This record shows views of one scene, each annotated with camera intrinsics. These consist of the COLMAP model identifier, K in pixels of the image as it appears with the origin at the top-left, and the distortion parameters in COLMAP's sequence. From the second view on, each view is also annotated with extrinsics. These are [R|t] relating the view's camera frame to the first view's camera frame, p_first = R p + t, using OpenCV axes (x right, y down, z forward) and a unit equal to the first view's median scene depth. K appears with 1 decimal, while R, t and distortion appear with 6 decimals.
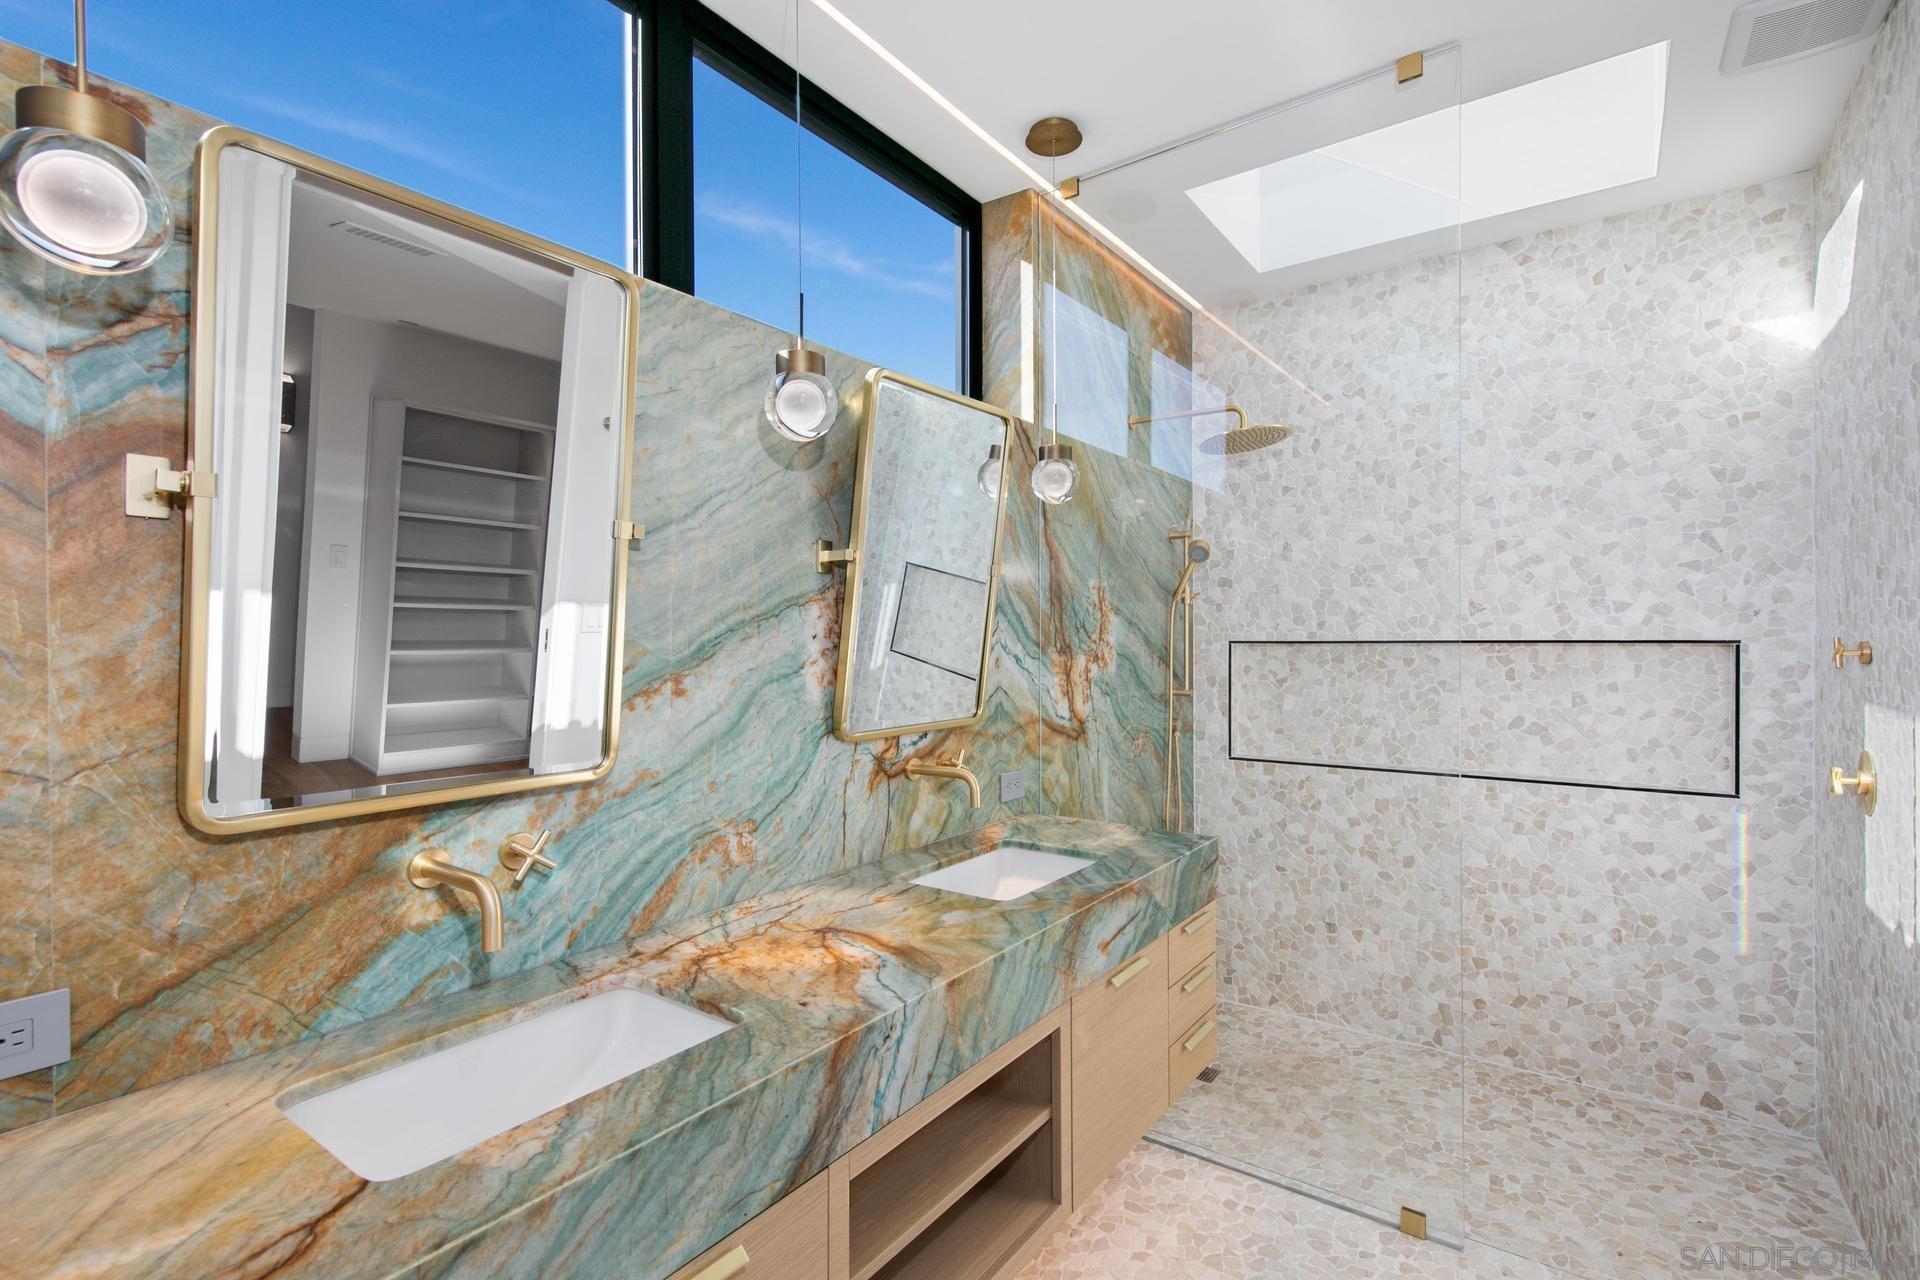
lens RADIAL K [[891.9, 0, 960.1], [0, 891.9, 645.3], [0, 0, 1]] dist [0.020637, -0.000254]
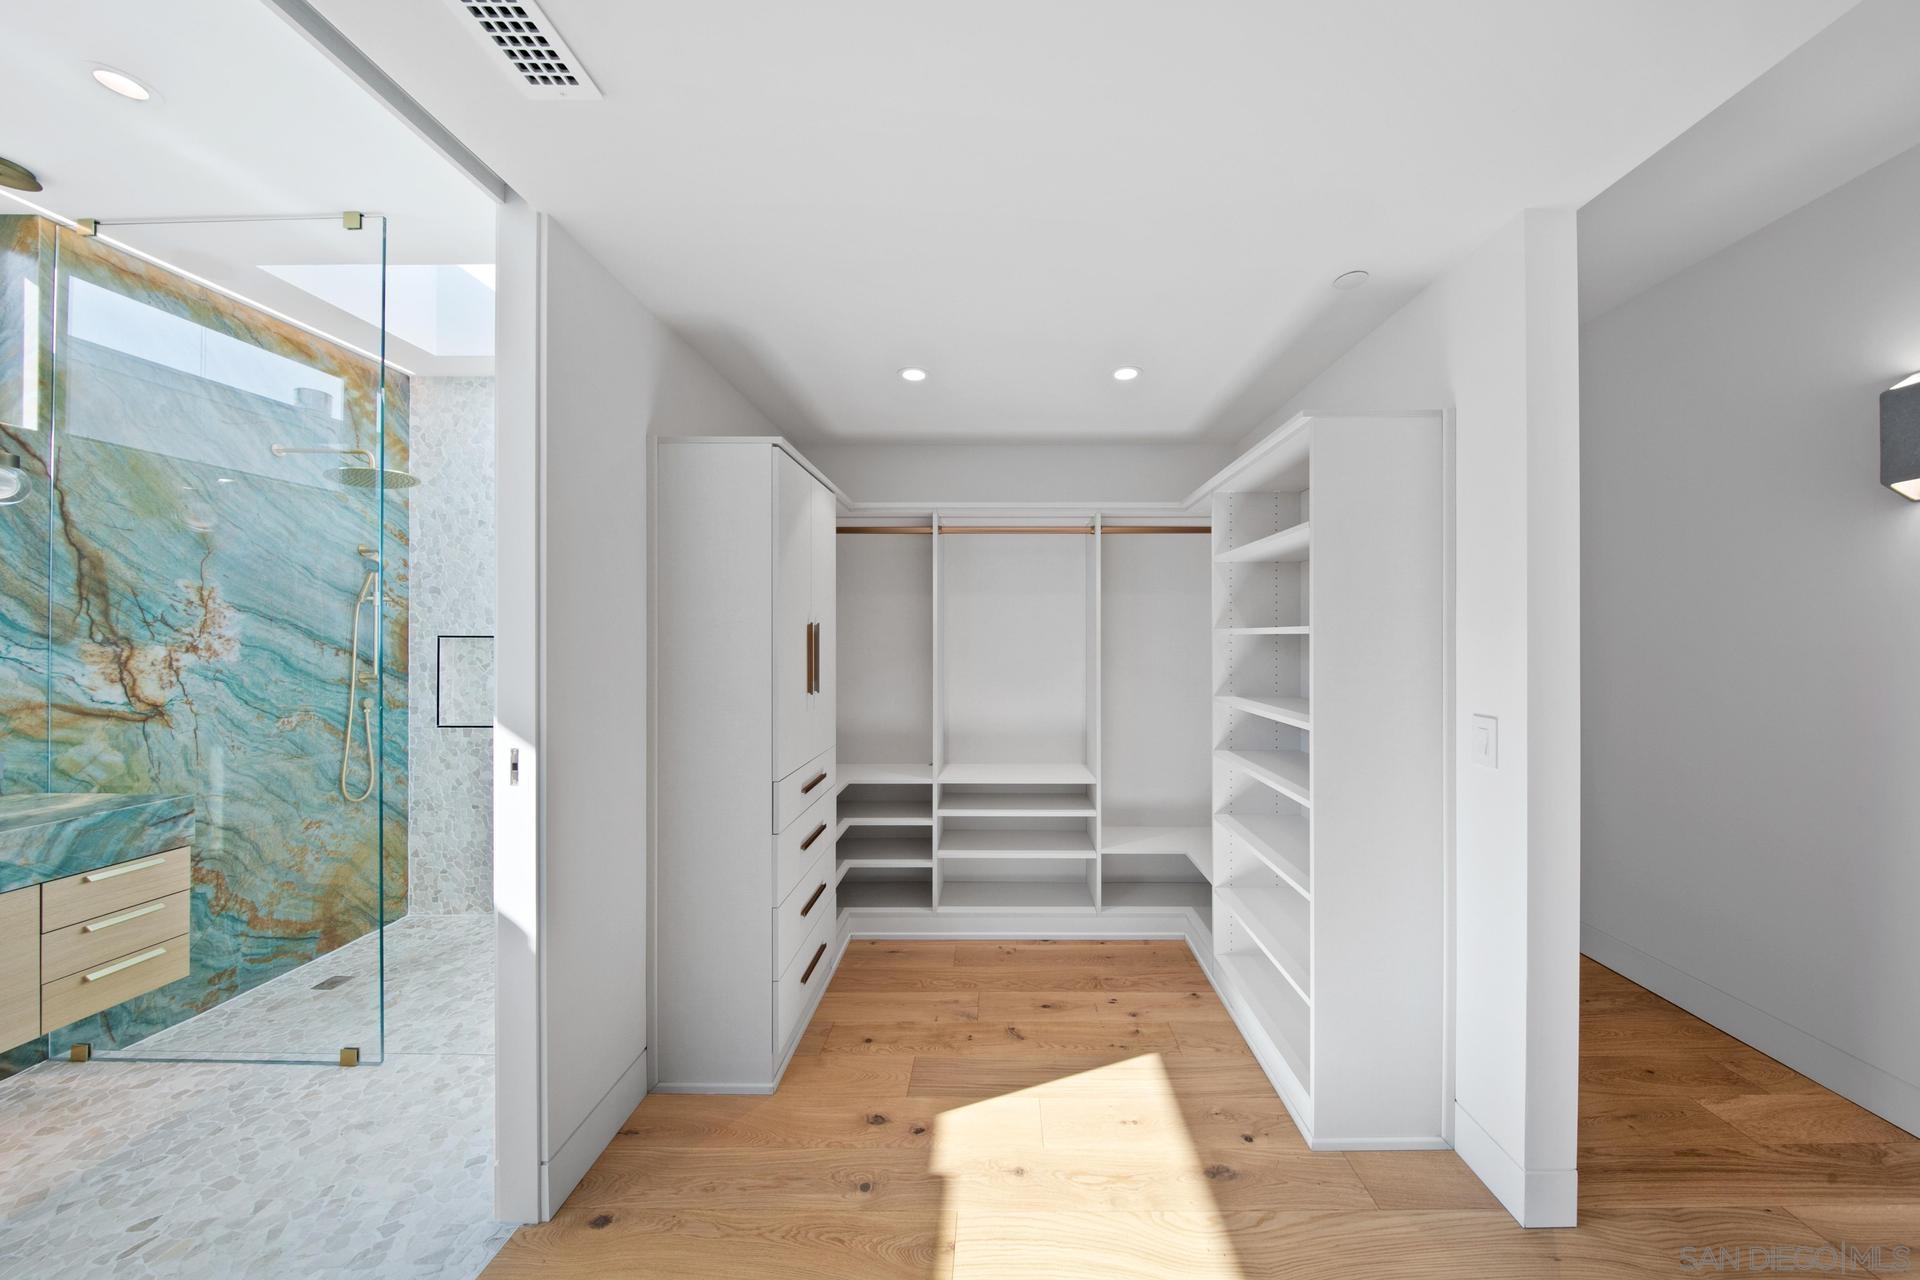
lens RADIAL K [[640.0, 0, 964.6], [0, 640.0, 637.7], [0, 0, 1]] dist [-0.000026, 0.000045]
pose [[0.829152, 0.005391, 0.558998, 0.517207], [-0.001689, 0.999973, -0.007139, 0.004237], [-0.559021, 0.004975, 0.829138, -0.237027]]
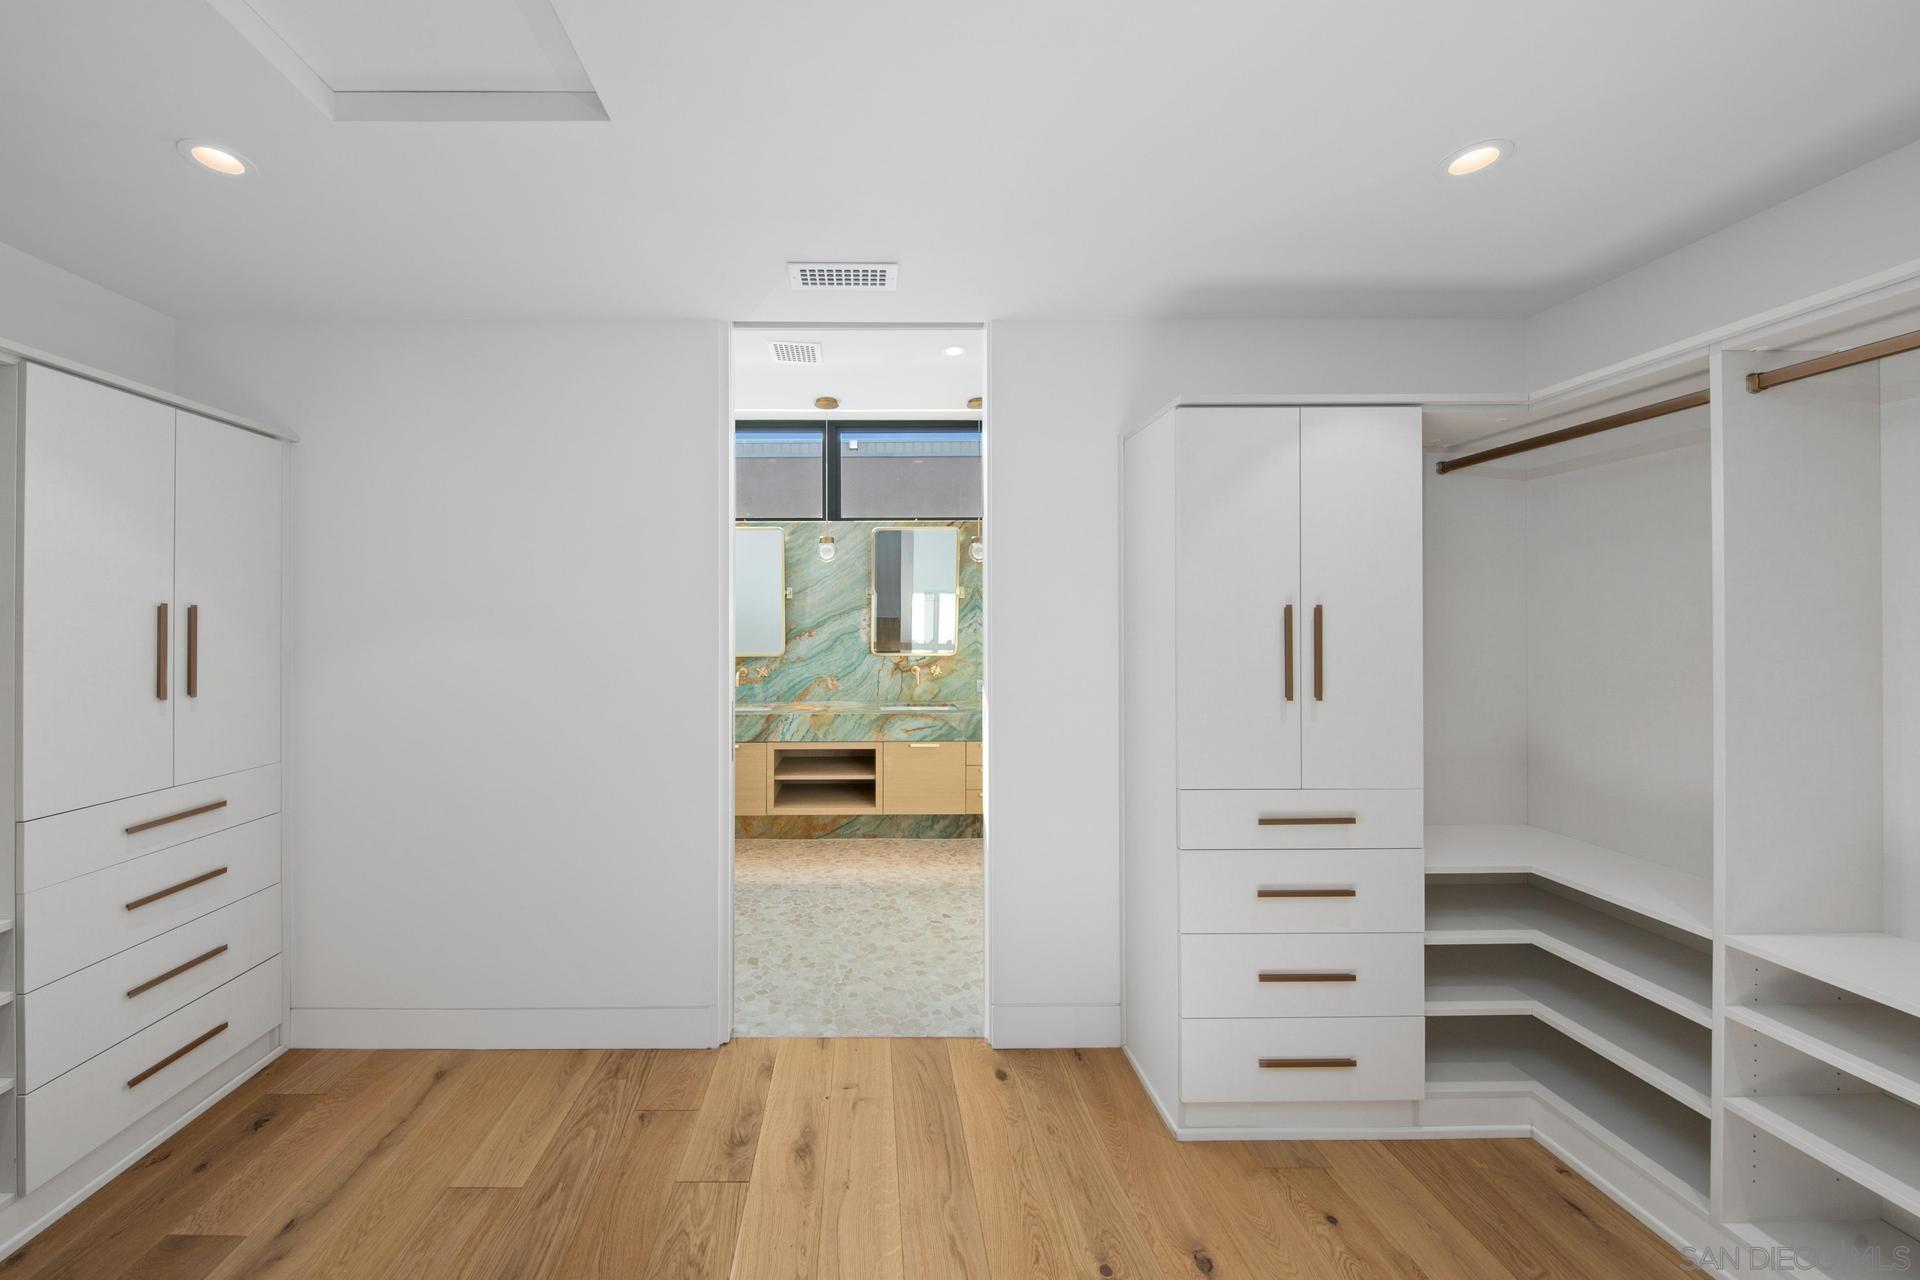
lens RADIAL K [[632.2, 0, 866.5], [0, 632.2, 614.1], [0, 0, 1]] dist [-0.000846, -0.000842]
pose [[0.590194, -0.008373, -0.807218, 0.987114], [-0.006566, 0.999863, -0.015172, 0.001983], [0.807235, 0.014254, 0.590058, -0.157264]]
